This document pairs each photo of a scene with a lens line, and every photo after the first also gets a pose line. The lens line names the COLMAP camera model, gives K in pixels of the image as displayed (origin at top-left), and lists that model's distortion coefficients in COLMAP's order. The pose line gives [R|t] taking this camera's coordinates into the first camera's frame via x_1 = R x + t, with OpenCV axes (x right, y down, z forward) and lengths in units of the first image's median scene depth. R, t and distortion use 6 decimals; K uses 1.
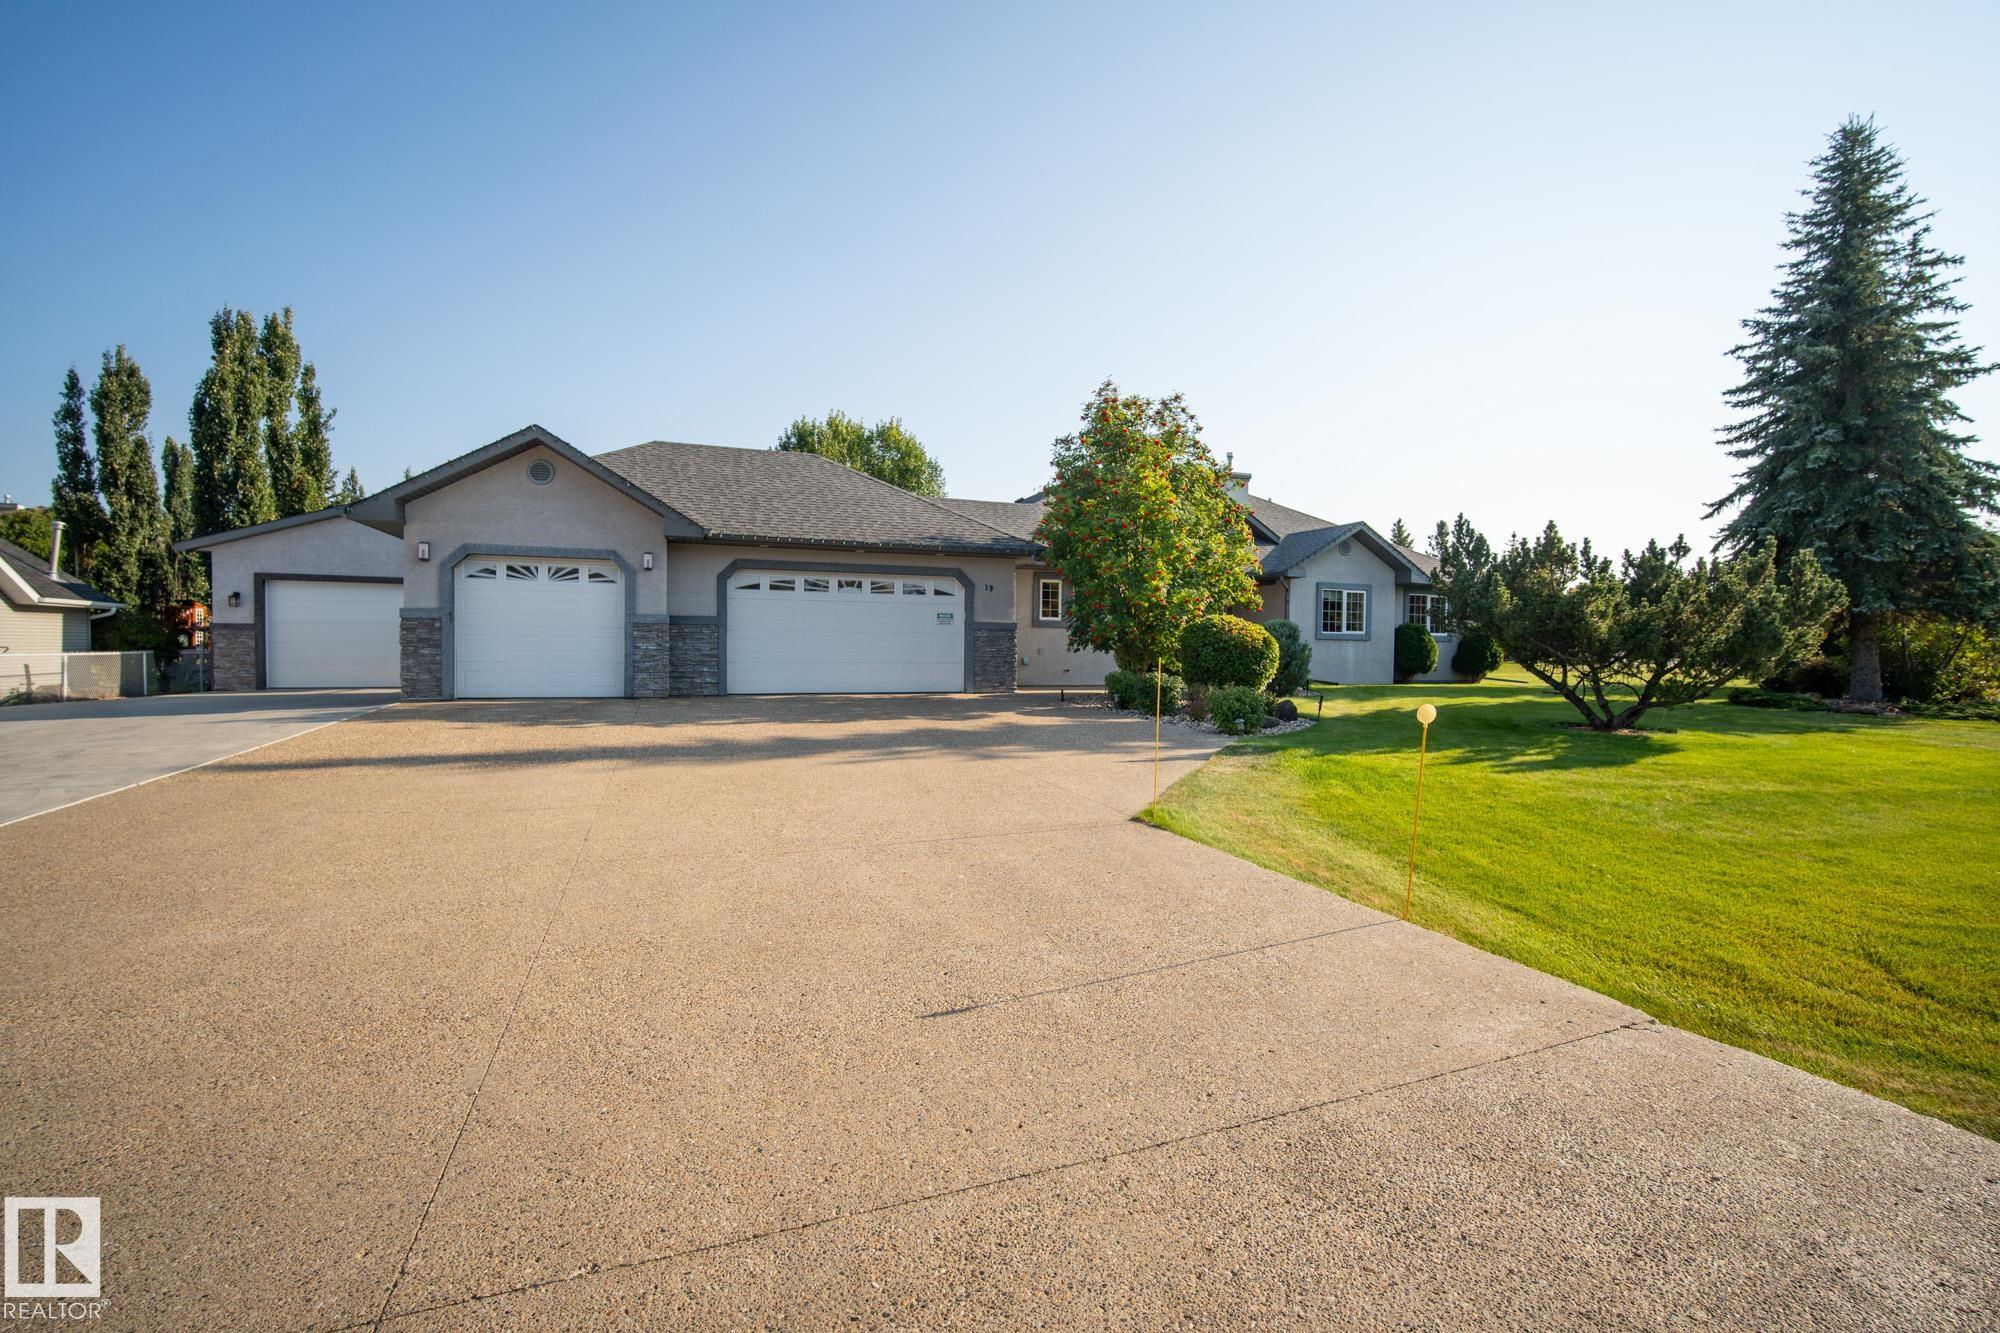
lens RADIAL K [[866.6, 0, 997.3], [0, 866.6, 647.1], [0, 0, 1]] dist [-0.008148, 0.000279]
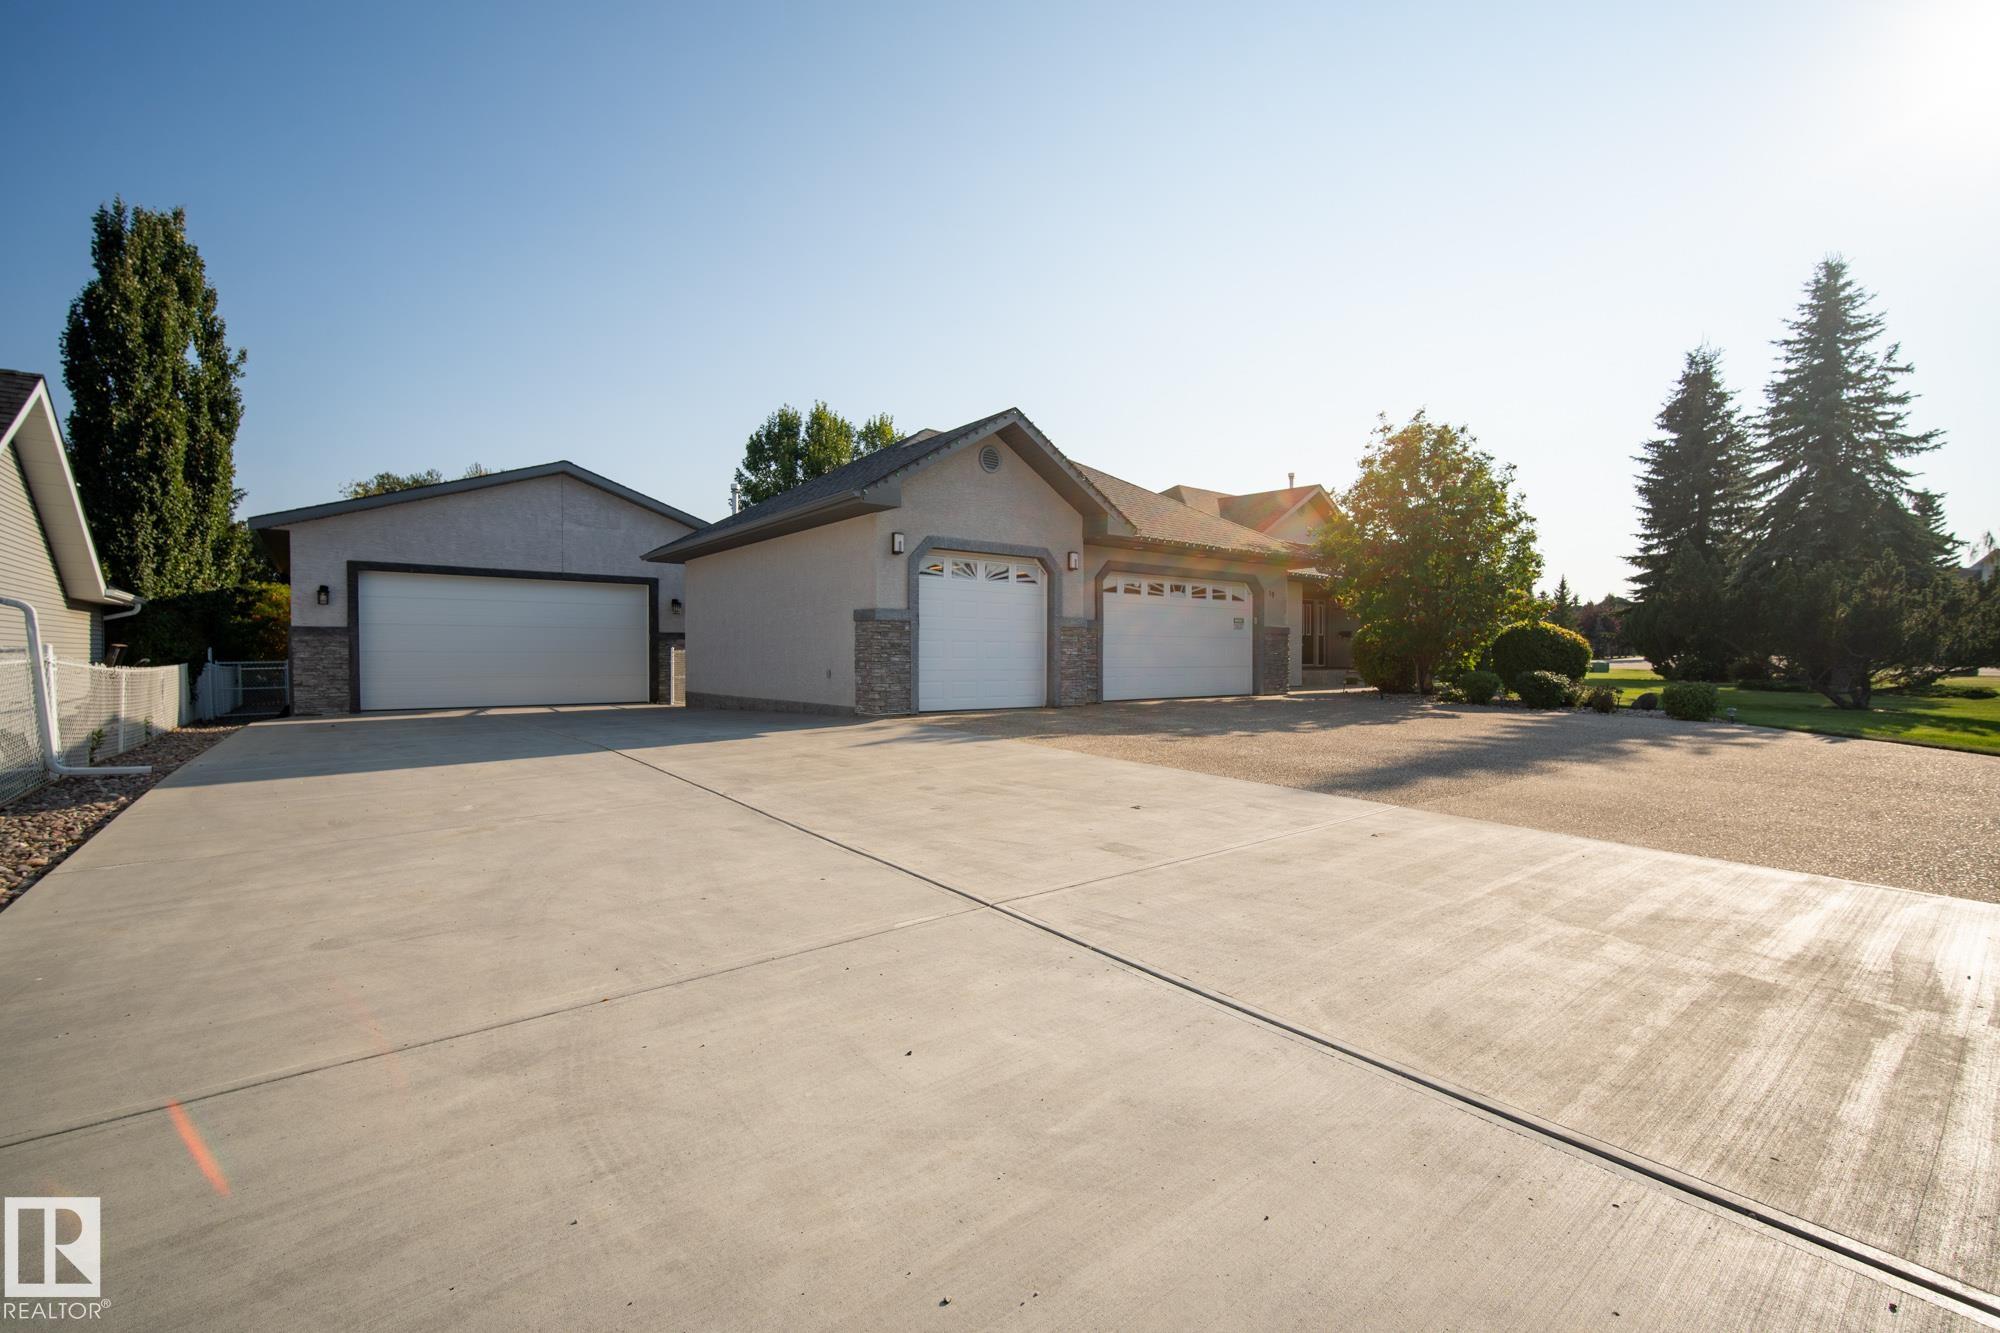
lens RADIAL K [[866.6, 0, 997.3], [0, 866.6, 647.1], [0, 0, 1]] dist [-0.008148, 0.000279]
pose [[0.952590, -0.005162, 0.304214, -0.643110], [0.007257, 0.999957, -0.005754, -0.000817], [-0.304171, 0.007689, 0.952586, 0.109901]]
